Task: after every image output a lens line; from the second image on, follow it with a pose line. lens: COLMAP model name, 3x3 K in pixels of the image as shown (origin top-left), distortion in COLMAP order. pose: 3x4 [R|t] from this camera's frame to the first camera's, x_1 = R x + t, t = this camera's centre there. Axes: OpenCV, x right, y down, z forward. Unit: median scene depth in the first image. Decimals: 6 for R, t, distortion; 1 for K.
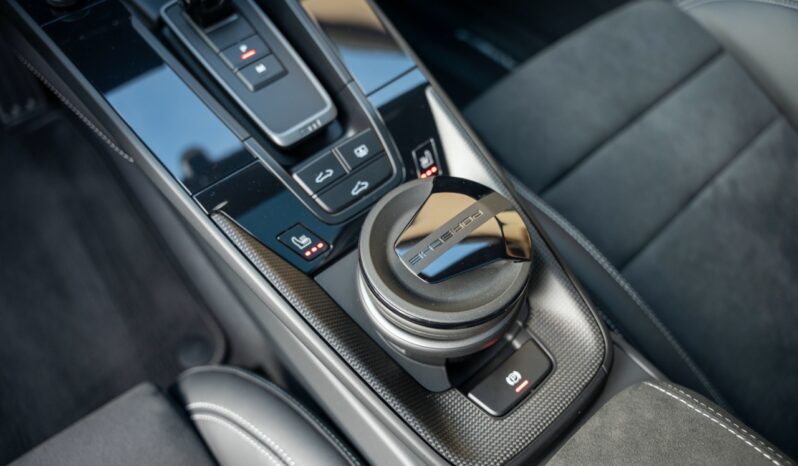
lens RADIAL K [[552.6, 0, 399.0], [0, 552.6, 233.0], [0, 0, 1]] dist [-0.171148, 0.113185]
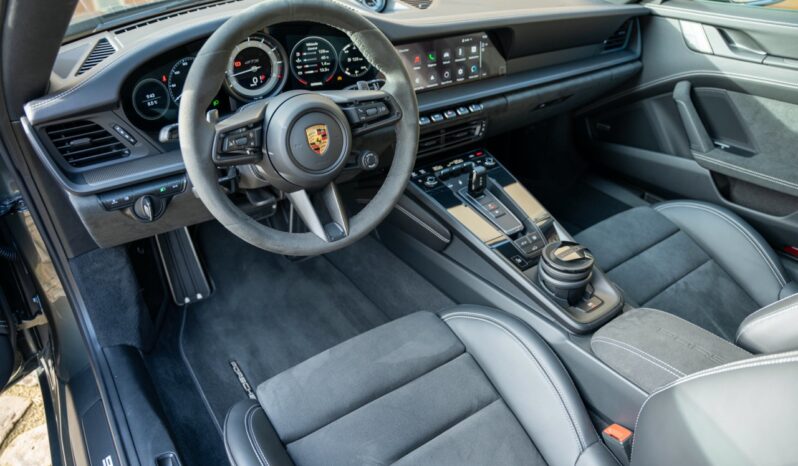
lens RADIAL K [[552.6, 0, 399.0], [0, 552.6, 233.0], [0, 0, 1]] dist [-0.171148, 0.113185]
pose [[0.995871, 0.042934, -0.079983, -0.537777], [-0.072122, 0.909272, -0.409905, 1.048898], [0.055127, 0.413981, 0.908615, -1.671191]]
